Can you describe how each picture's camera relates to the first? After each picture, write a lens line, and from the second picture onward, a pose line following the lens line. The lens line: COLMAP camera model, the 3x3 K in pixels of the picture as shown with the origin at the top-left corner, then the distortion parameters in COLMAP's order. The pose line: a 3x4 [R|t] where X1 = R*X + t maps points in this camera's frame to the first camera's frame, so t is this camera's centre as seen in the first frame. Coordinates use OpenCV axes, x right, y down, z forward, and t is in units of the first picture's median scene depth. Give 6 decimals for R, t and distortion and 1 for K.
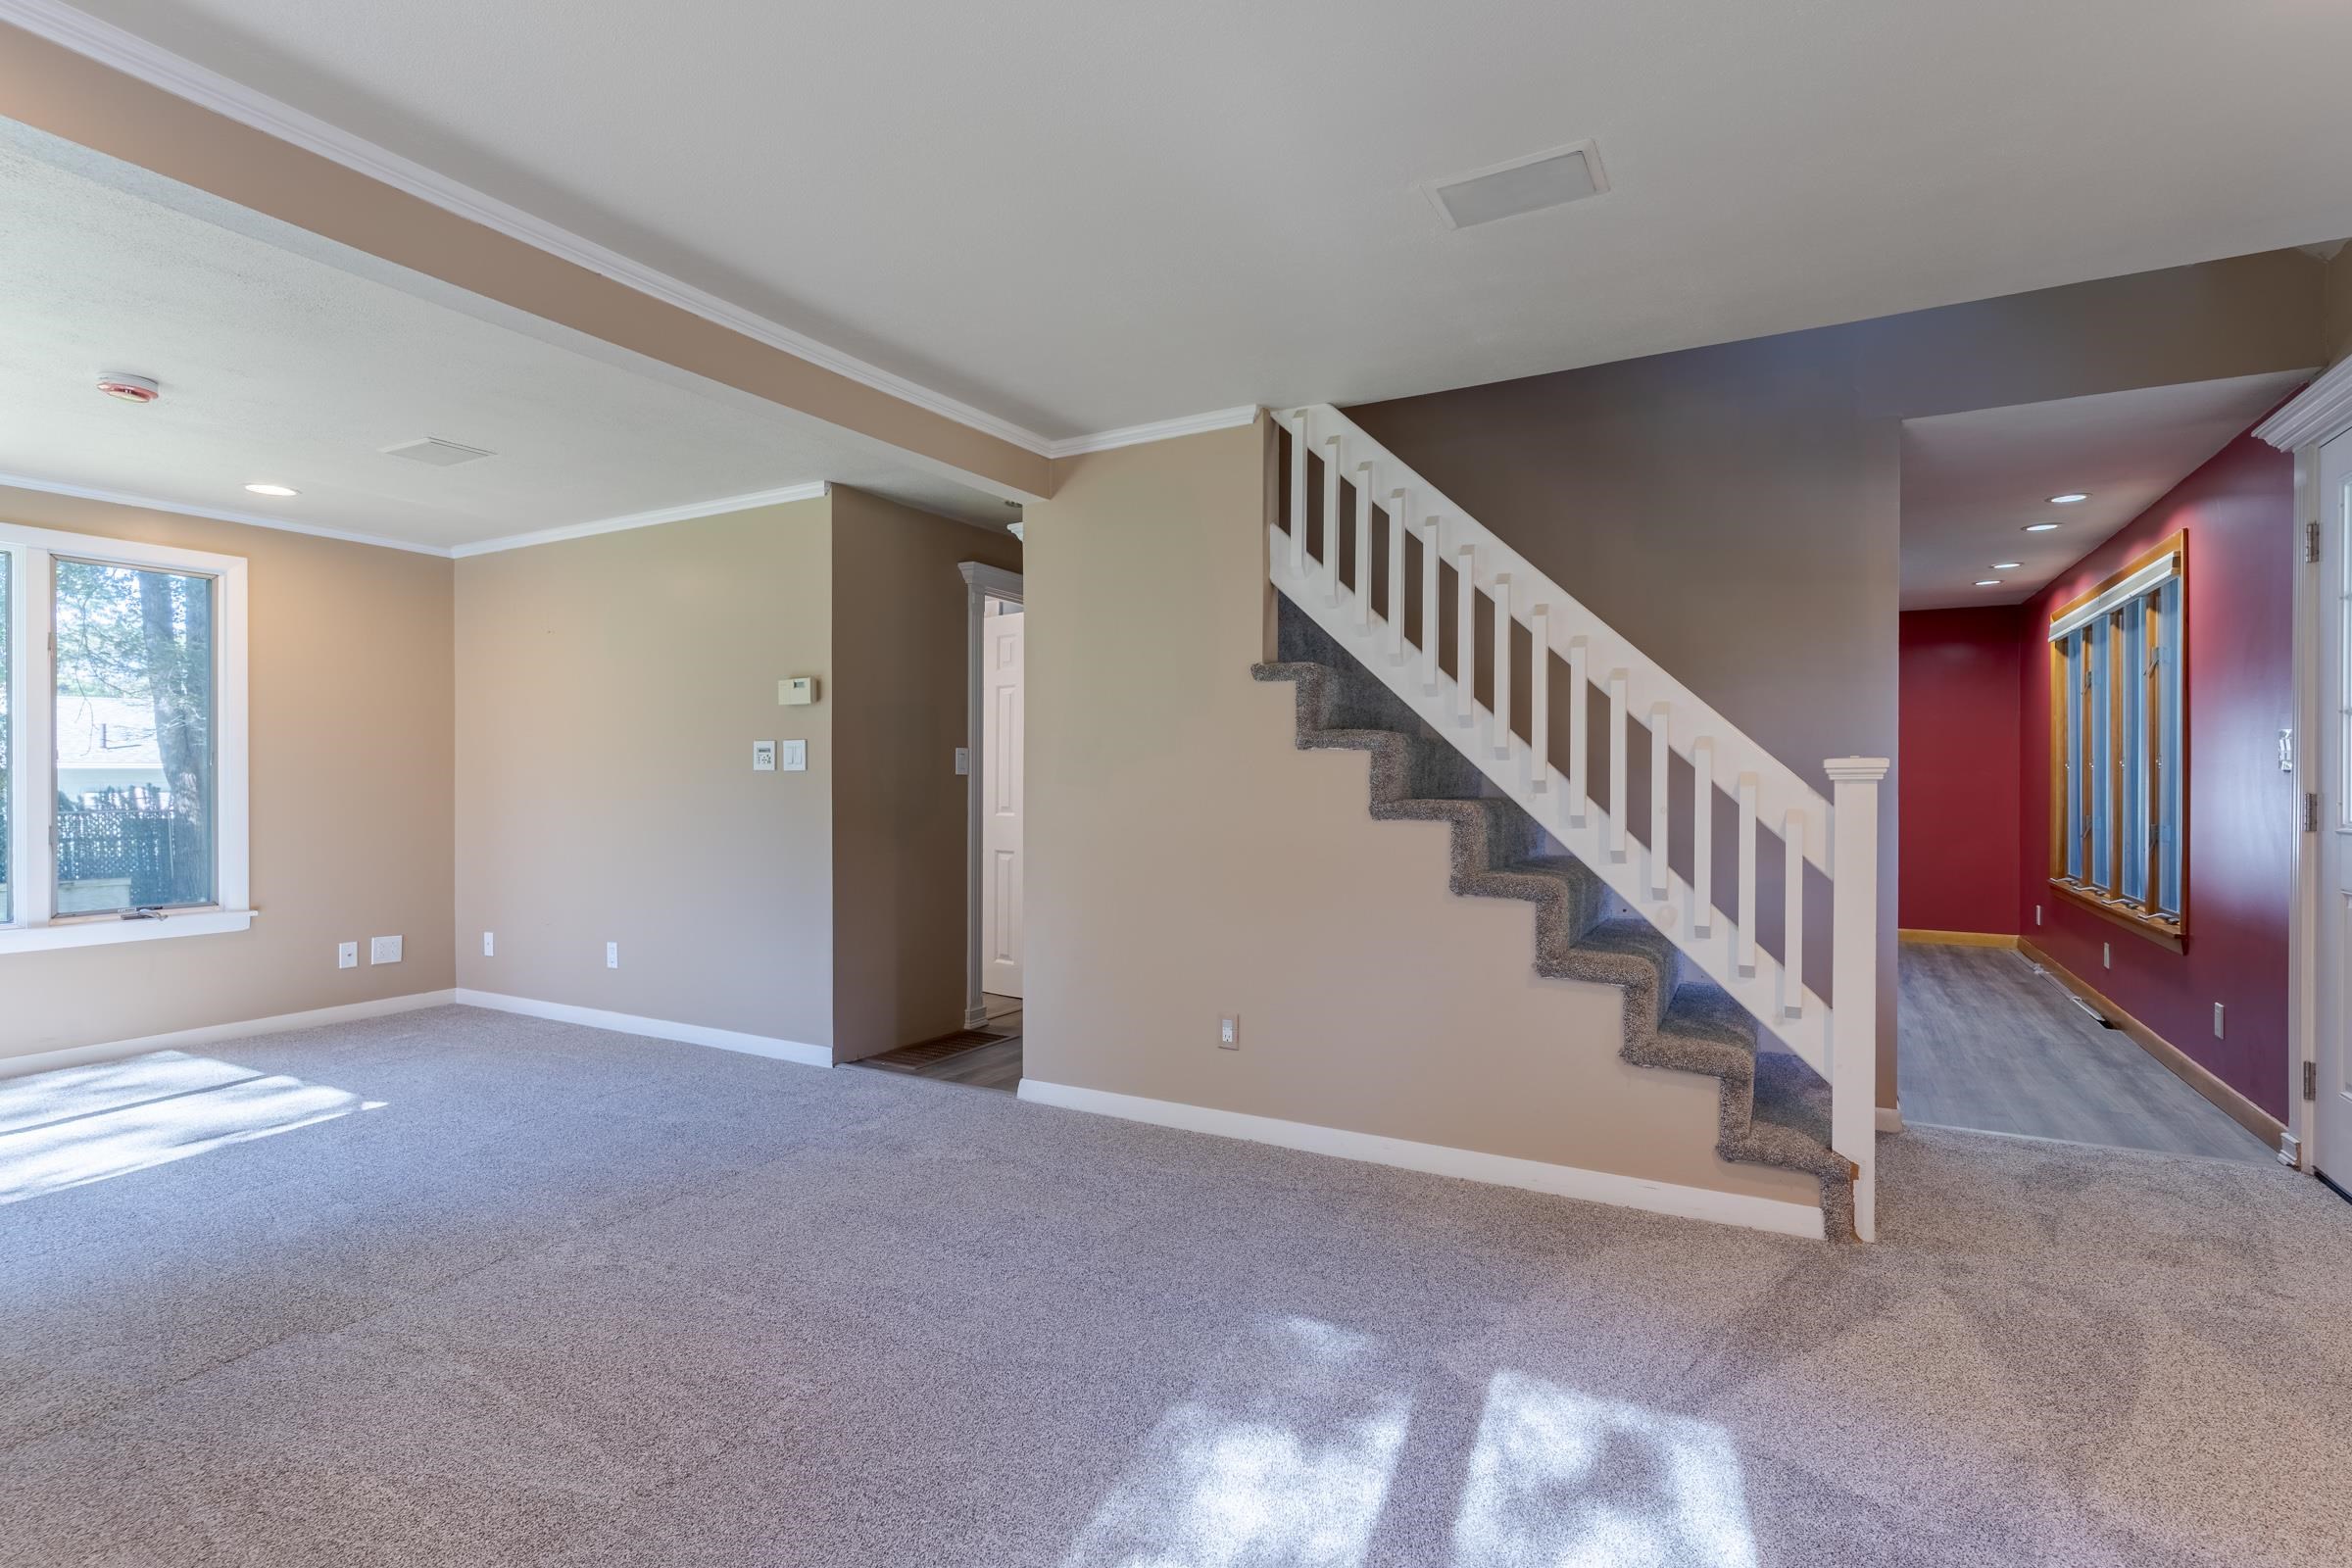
lens RADIAL K [[1120.2, 0, 1181.6], [0, 1120.2, 784.3], [0, 0, 1]] dist [-0.000048, 0.000523]
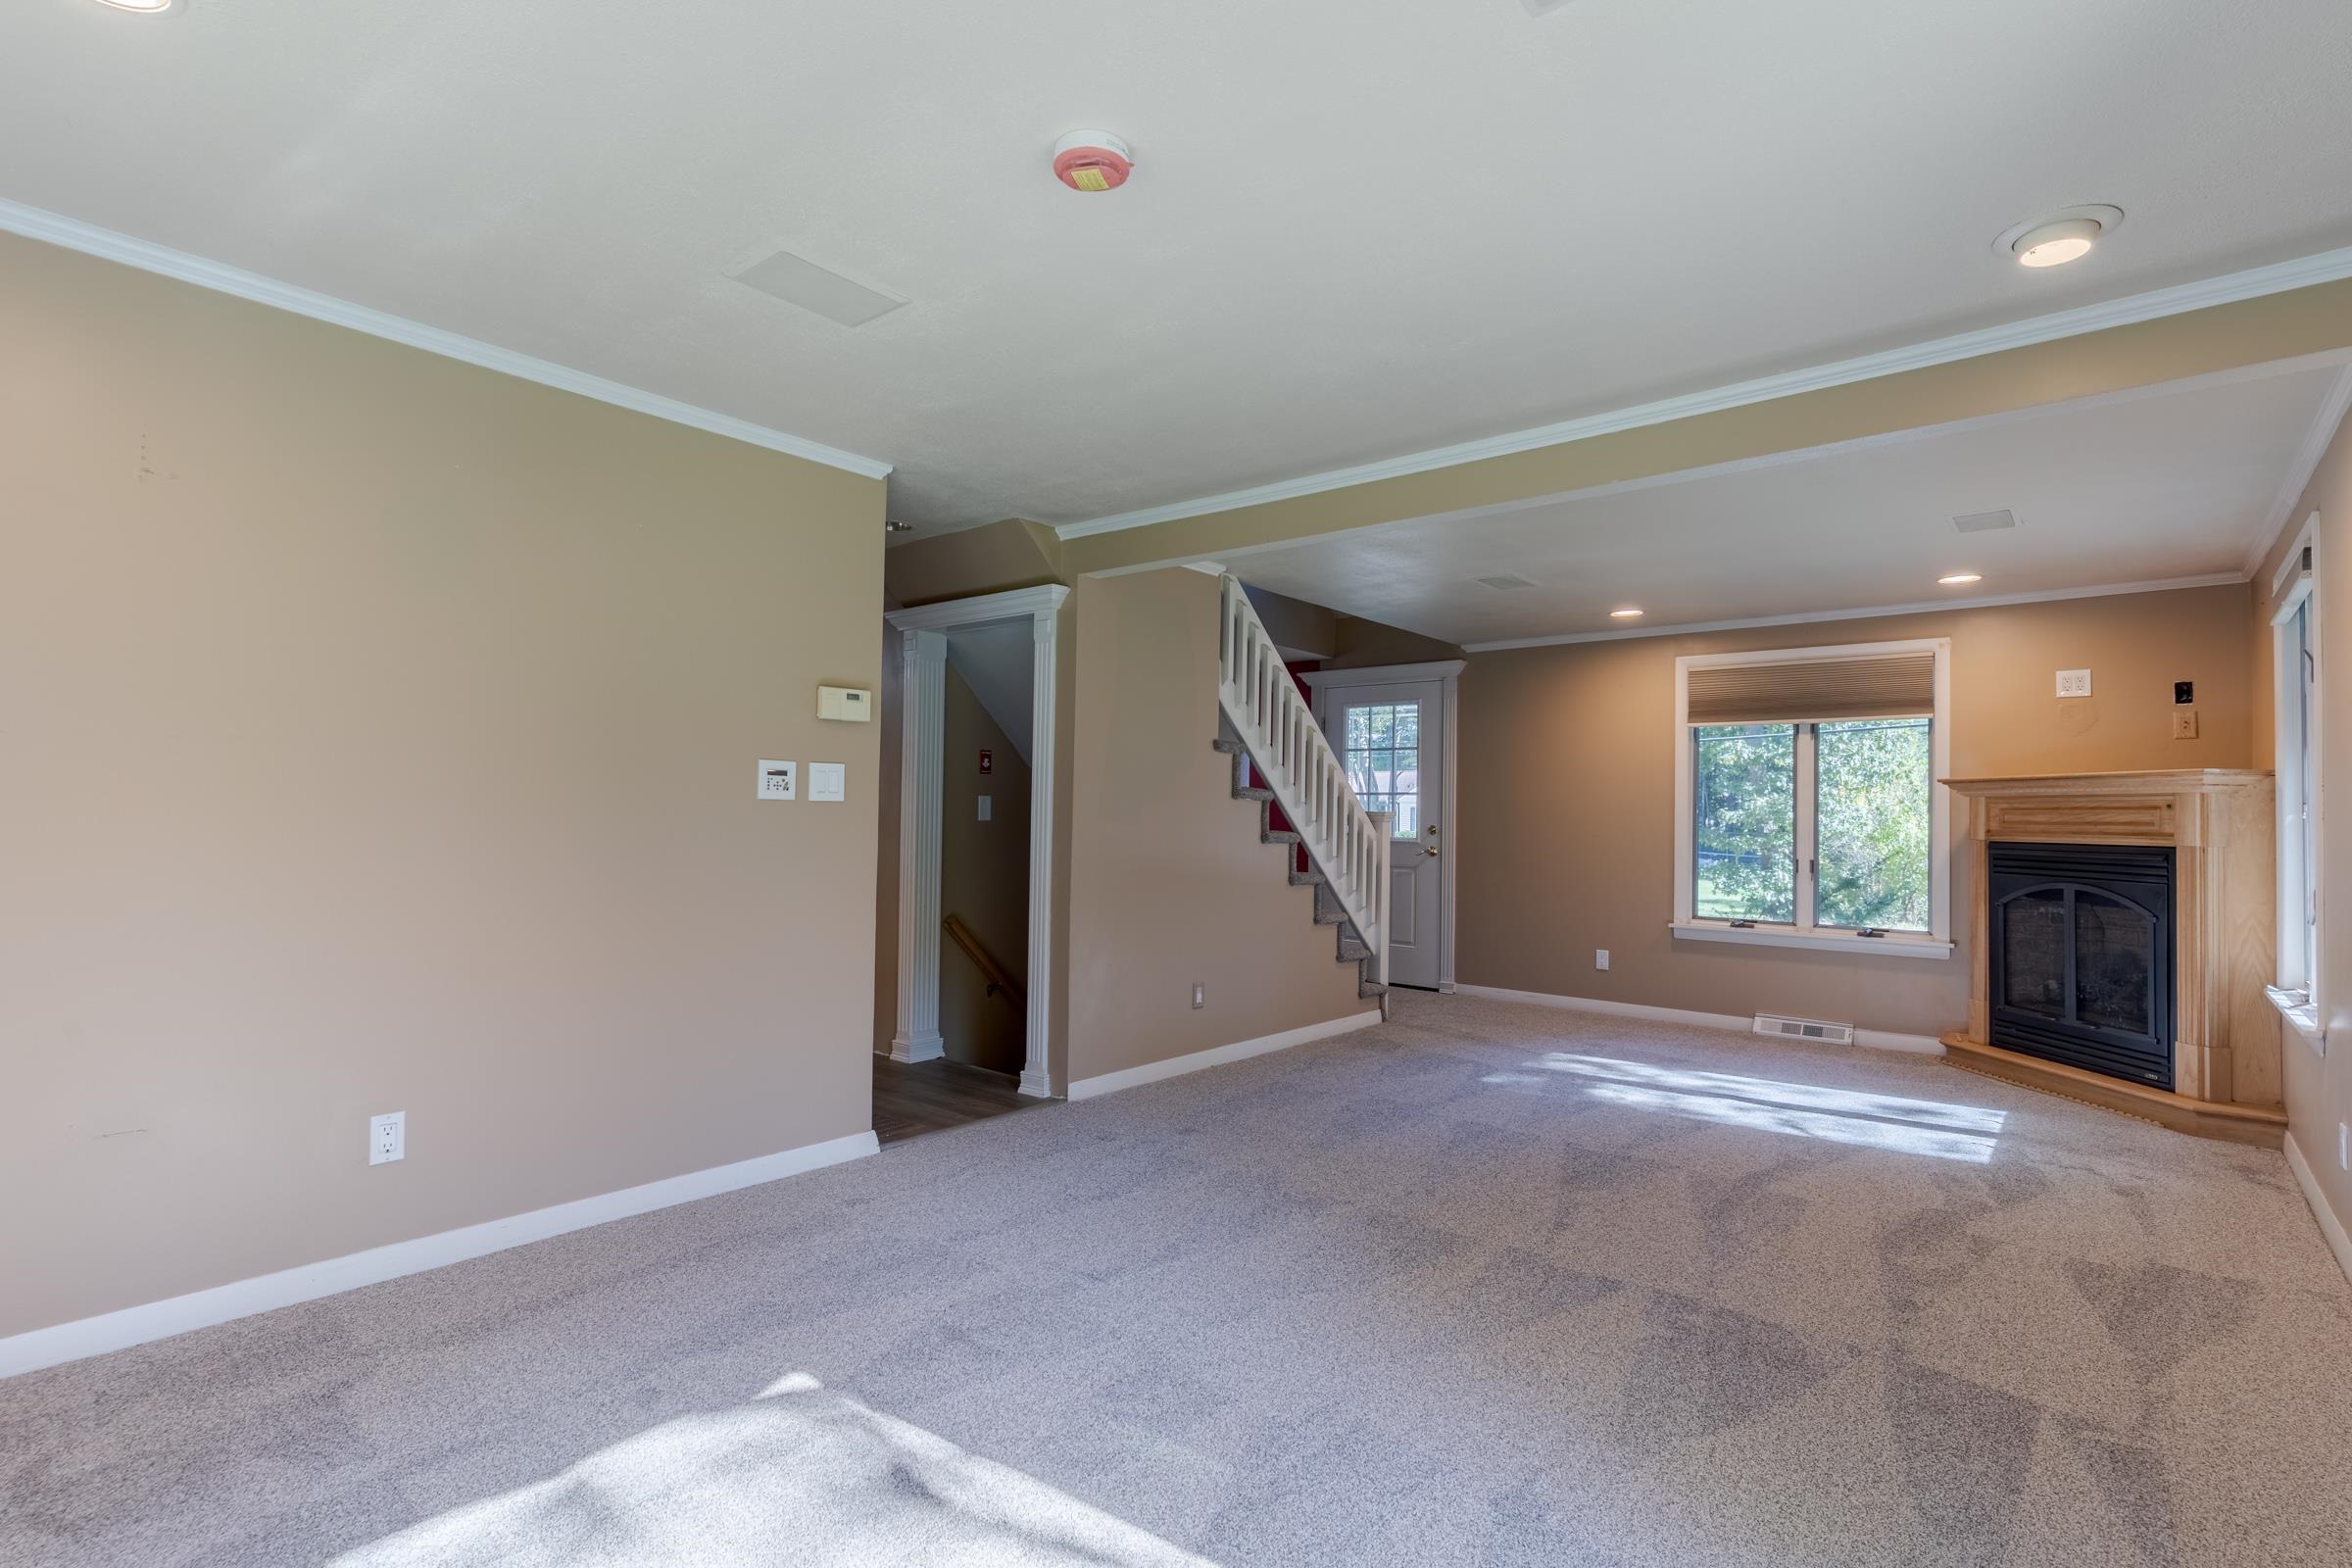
lens RADIAL K [[1120.2, 0, 1181.6], [0, 1120.2, 784.3], [0, 0, 1]] dist [-0.000048, 0.000523]
pose [[0.184351, 0.032705, 0.982316, -1.109684], [-0.014570, 0.999427, -0.030541, -0.003688], [-0.982752, -0.008682, 0.184722, 0.615083]]
